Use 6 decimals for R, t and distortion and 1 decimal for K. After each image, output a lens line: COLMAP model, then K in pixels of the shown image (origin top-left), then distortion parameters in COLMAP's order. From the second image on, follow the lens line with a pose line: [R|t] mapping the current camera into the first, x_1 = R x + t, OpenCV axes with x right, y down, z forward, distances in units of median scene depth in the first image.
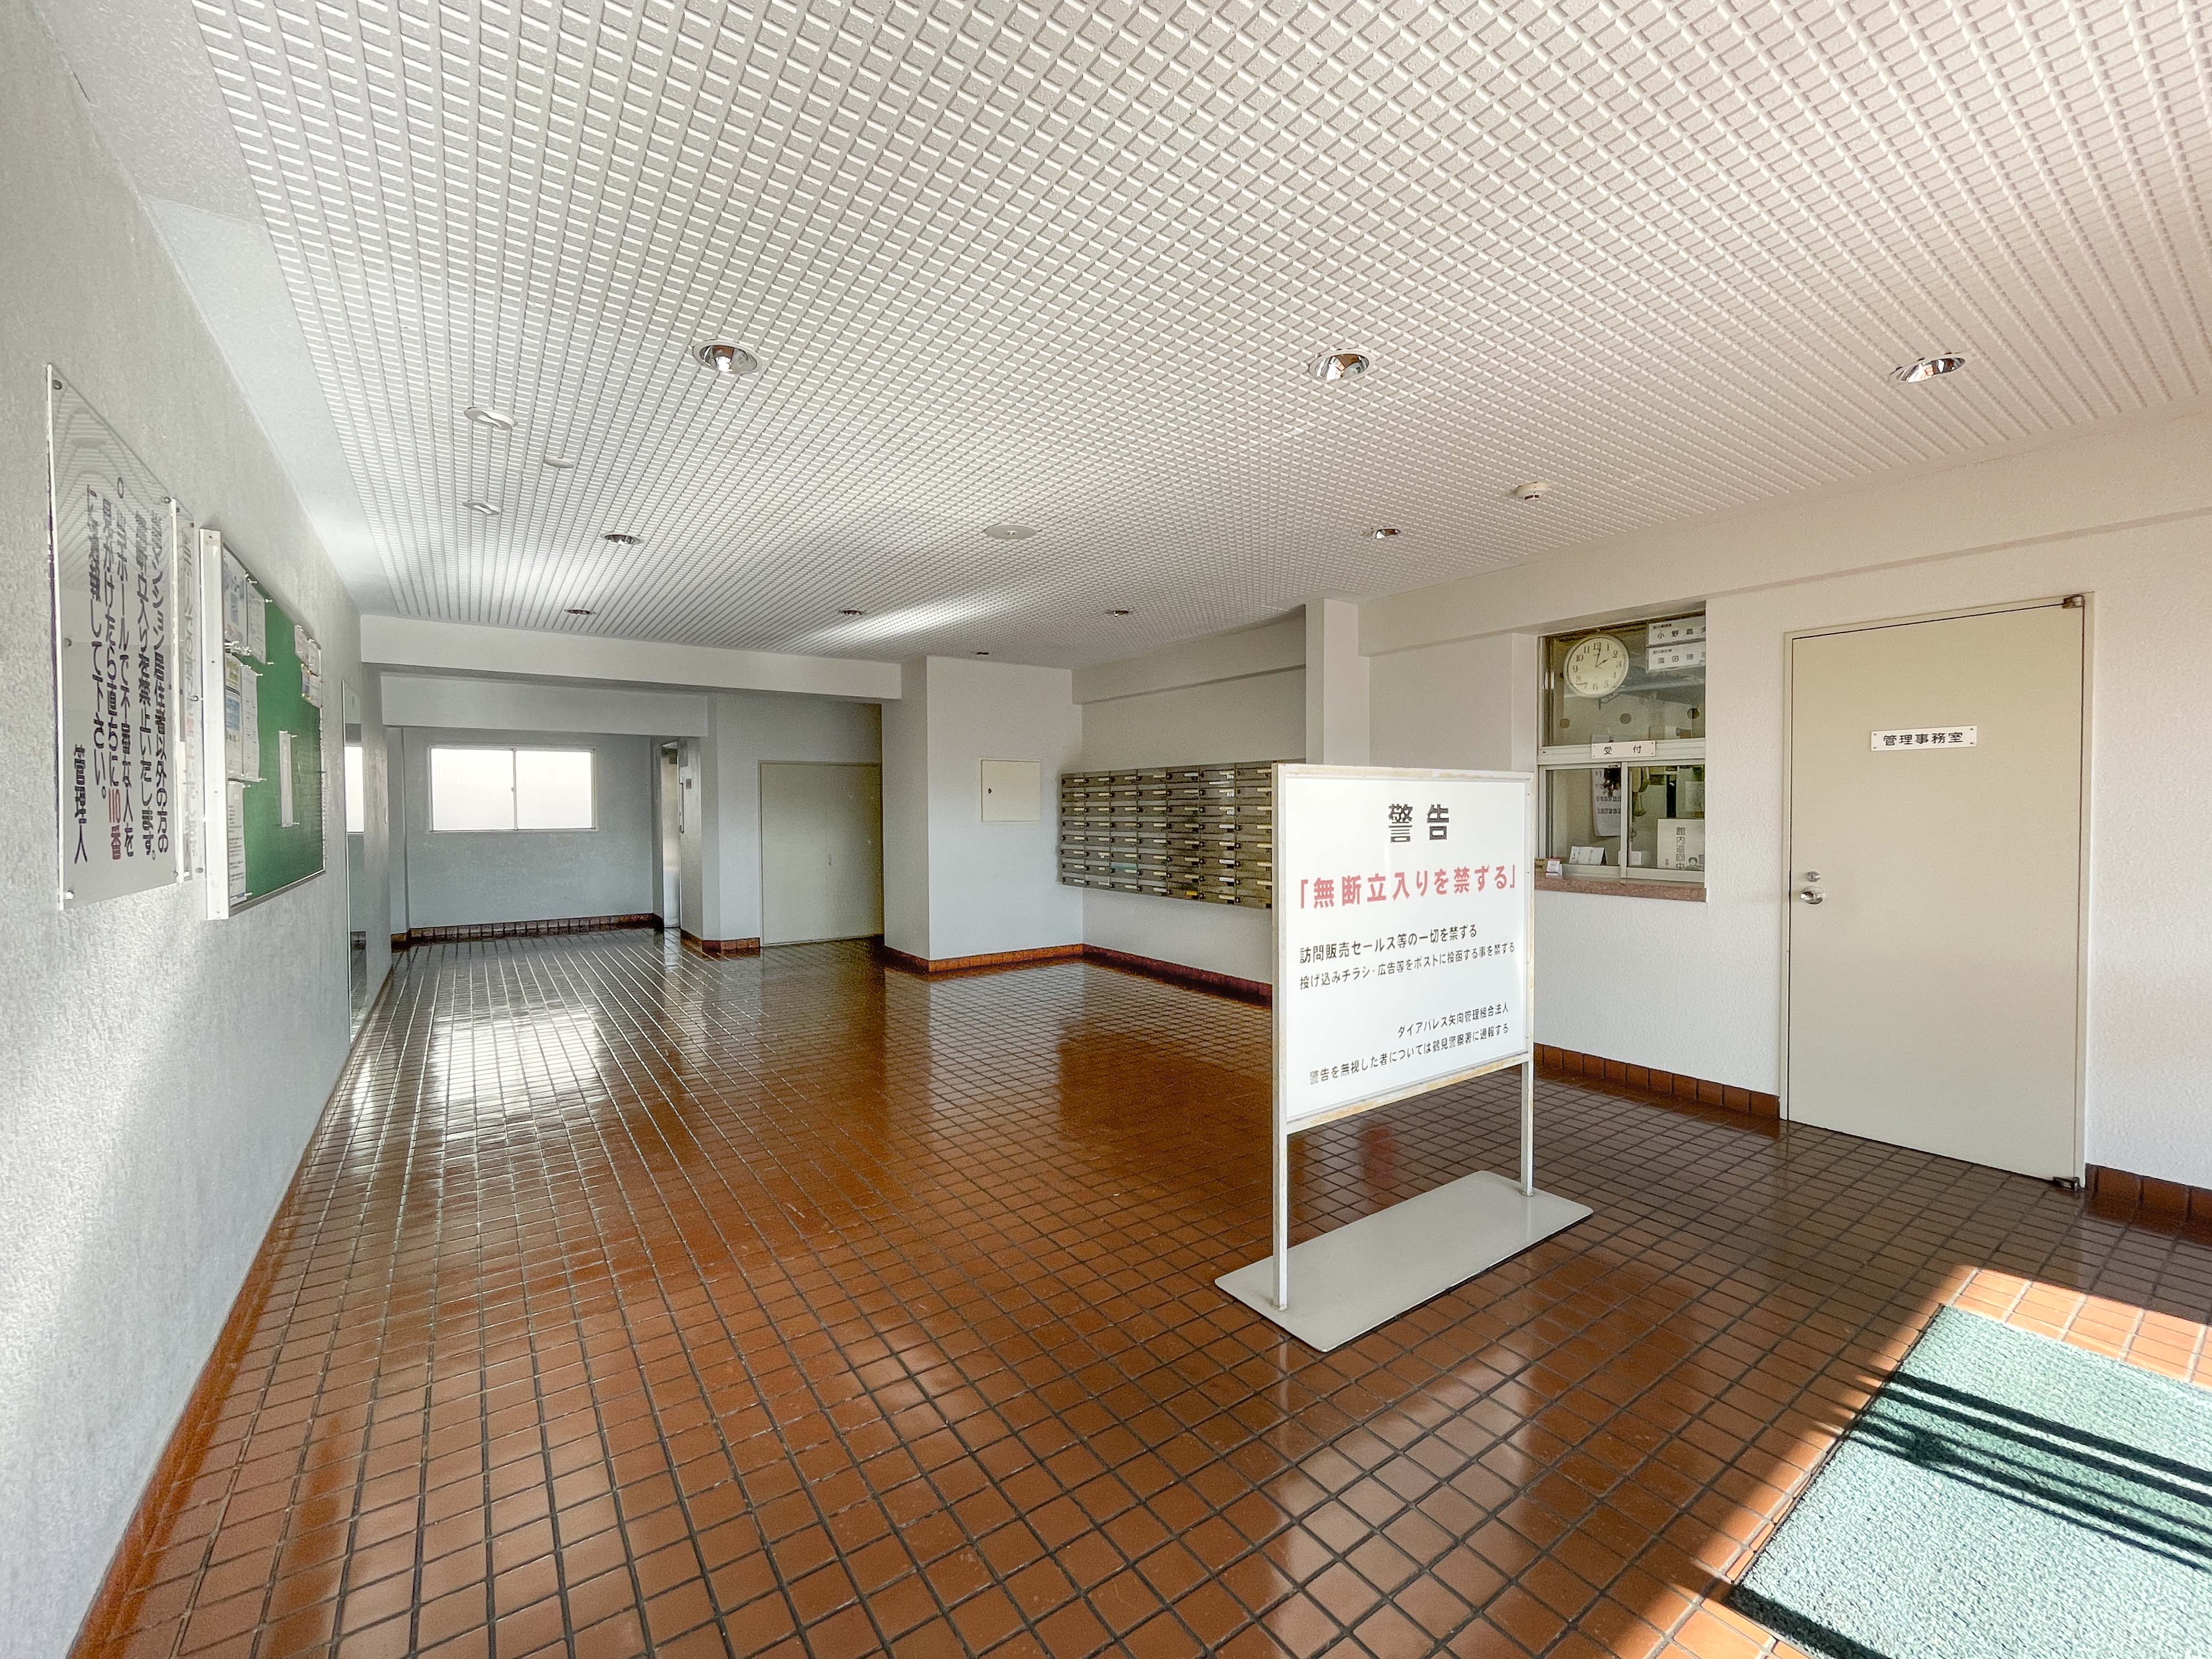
lens RADIAL K [[903.7, 0, 1100.8], [0, 903.7, 823.7], [0, 0, 1]] dist [-0.007309, -0.000413]
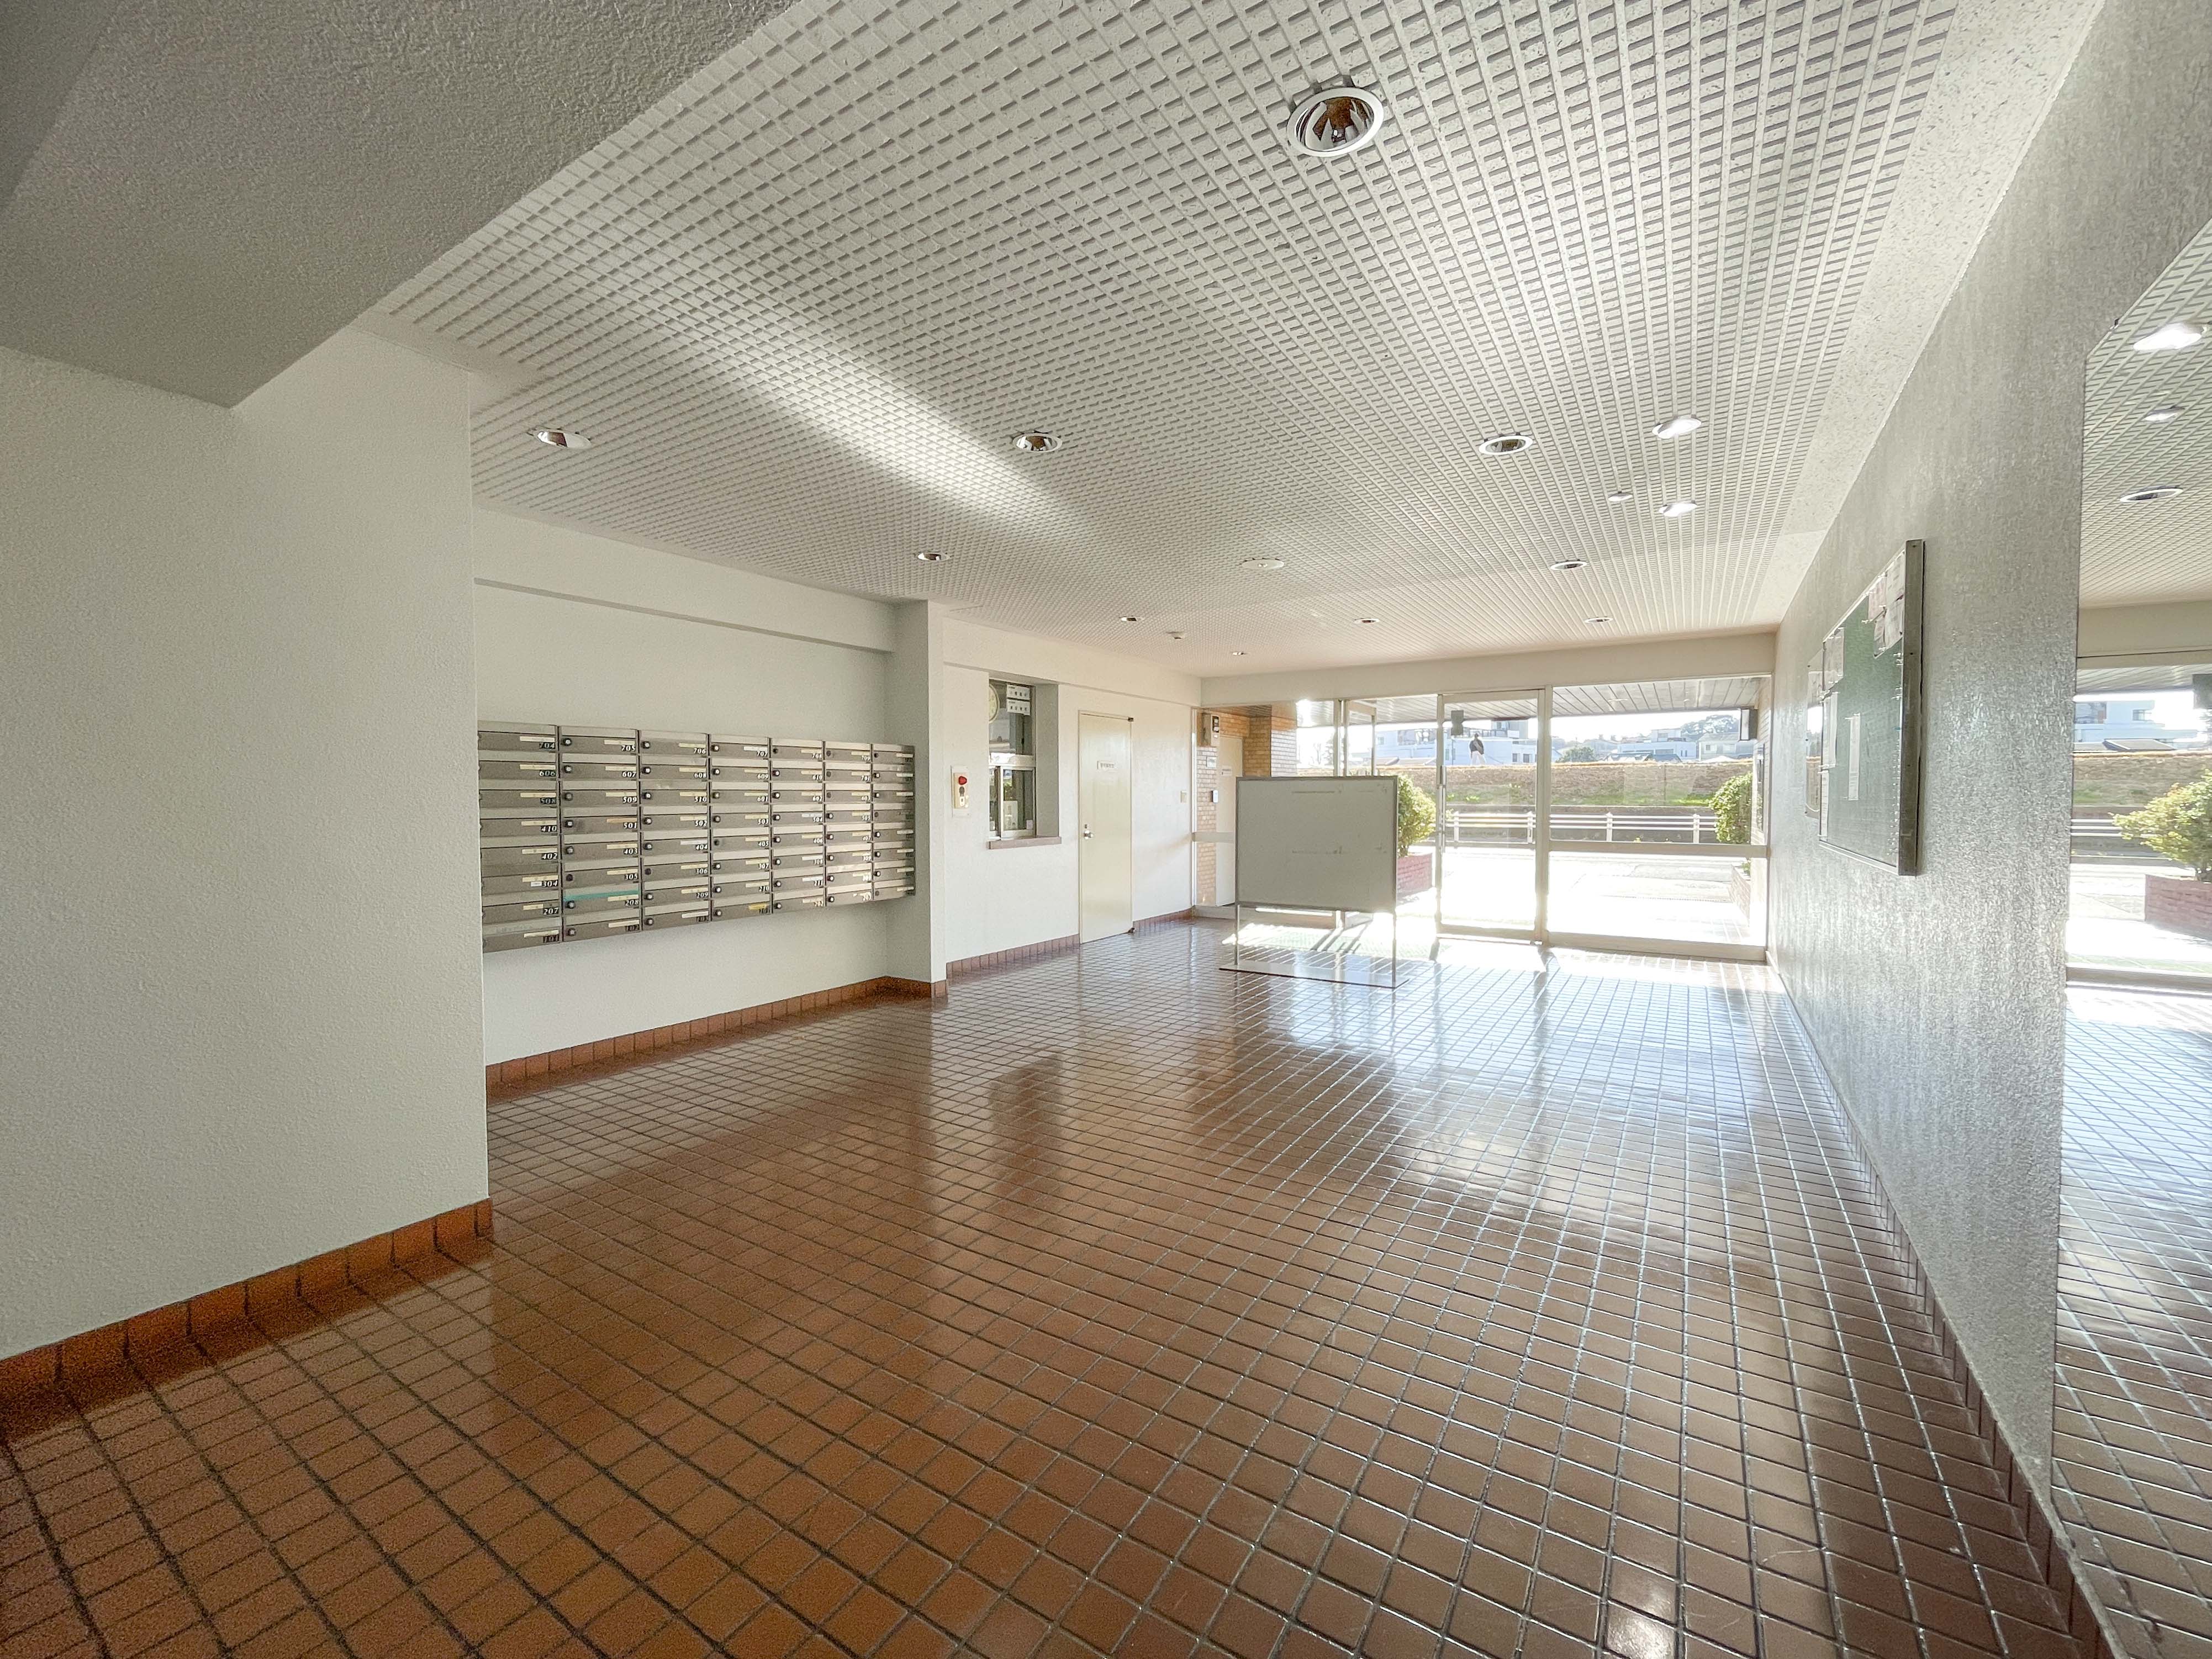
lens RADIAL K [[903.7, 0, 1106.4], [0, 903.7, 825.1], [0, 0, 1]] dist [-0.007309, -0.000413]
pose [[-0.376949, -0.029052, 0.925778, -0.632696], [0.016509, 0.999138, 0.038076, -0.013198], [-0.926087, 0.029637, -0.376145, 0.911074]]
